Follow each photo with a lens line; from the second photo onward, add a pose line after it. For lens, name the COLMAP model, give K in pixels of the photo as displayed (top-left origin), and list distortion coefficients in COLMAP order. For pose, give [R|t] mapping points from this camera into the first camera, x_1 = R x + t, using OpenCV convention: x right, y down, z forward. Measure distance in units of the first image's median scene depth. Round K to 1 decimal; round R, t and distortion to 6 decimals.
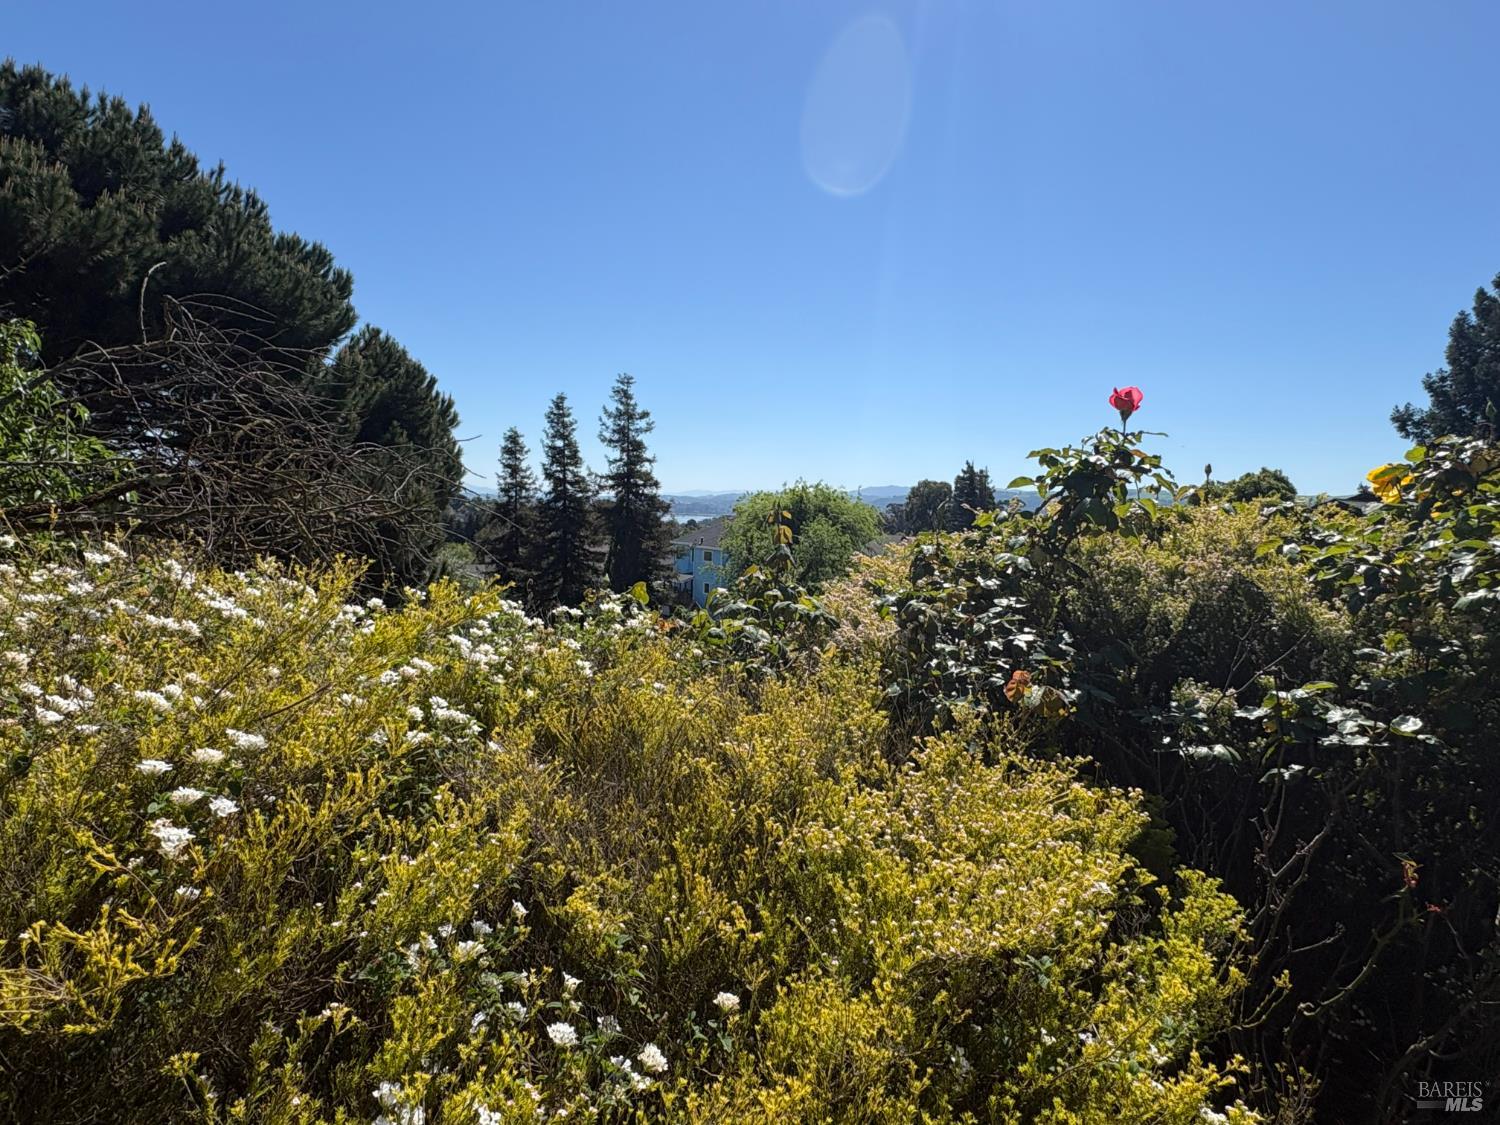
lens RADIAL K [[816.5, 0, 745.6], [0, 816.5, 560.1], [0, 0, 1]] dist [-0.001297, 0.001367]
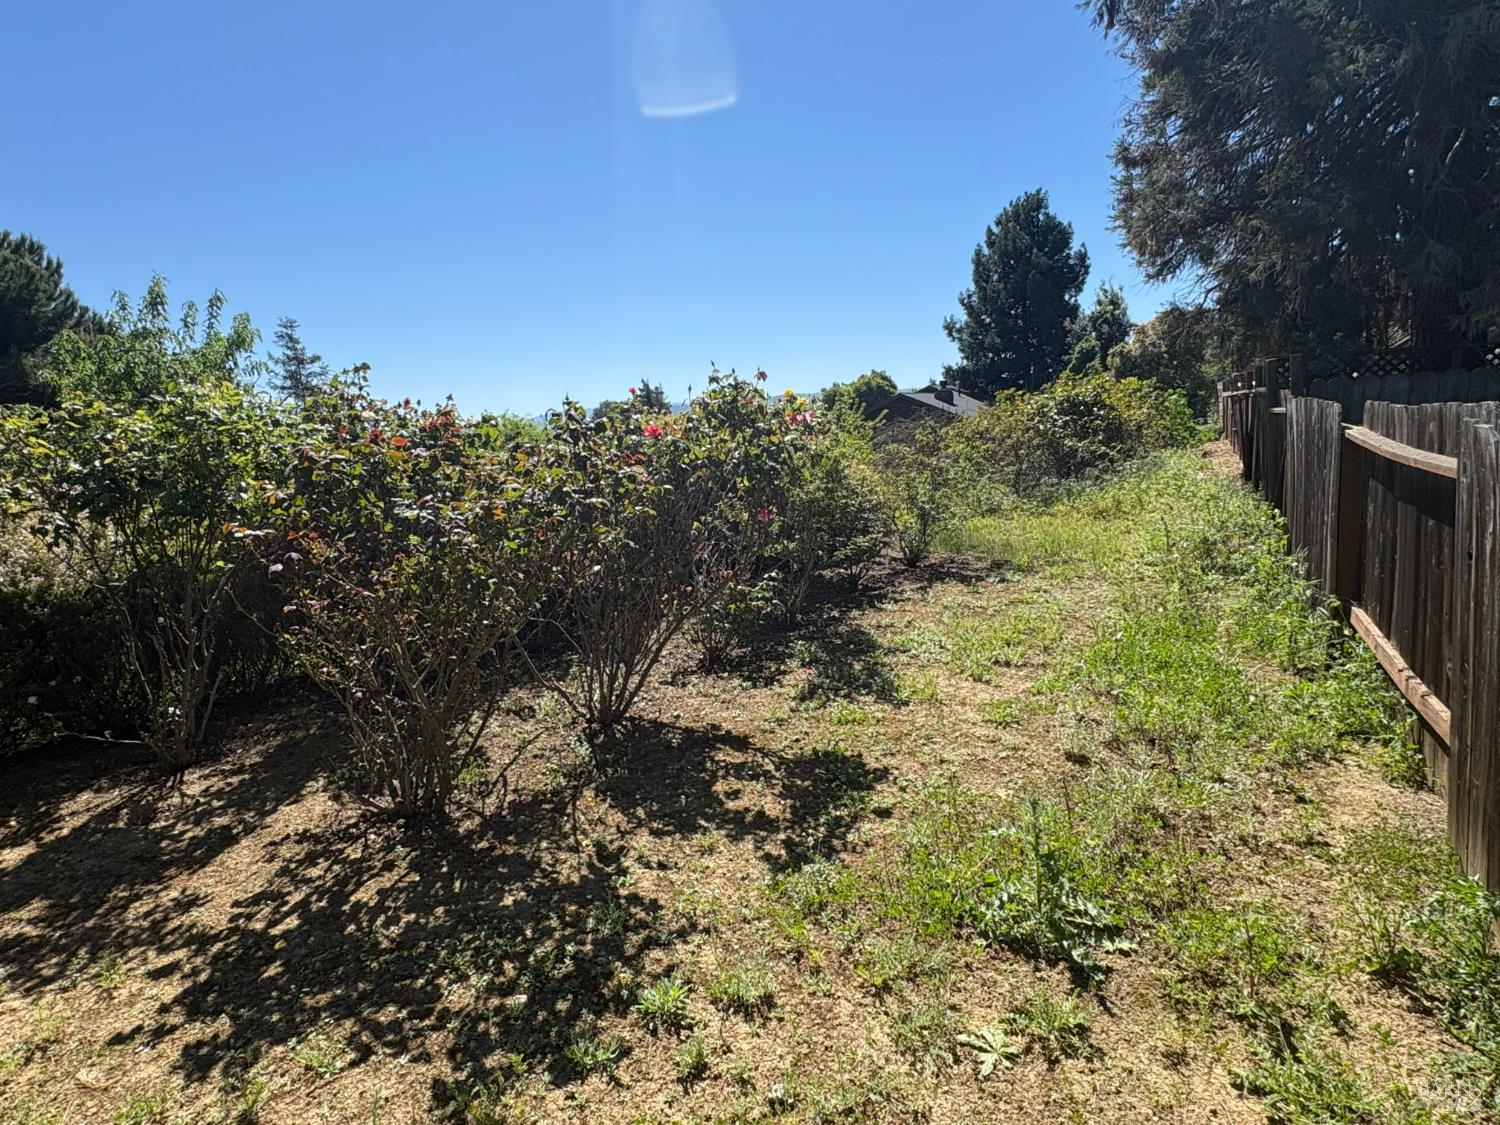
lens RADIAL K [[816.5, 0, 746.6], [0, 816.5, 565.8], [0, 0, 1]] dist [-0.001297, 0.001367]
pose [[0.925216, -0.150433, 0.348347, -0.023122], [0.114611, 0.985967, 0.121379, 0.010153], [-0.361718, -0.072378, 0.929474, -0.132670]]
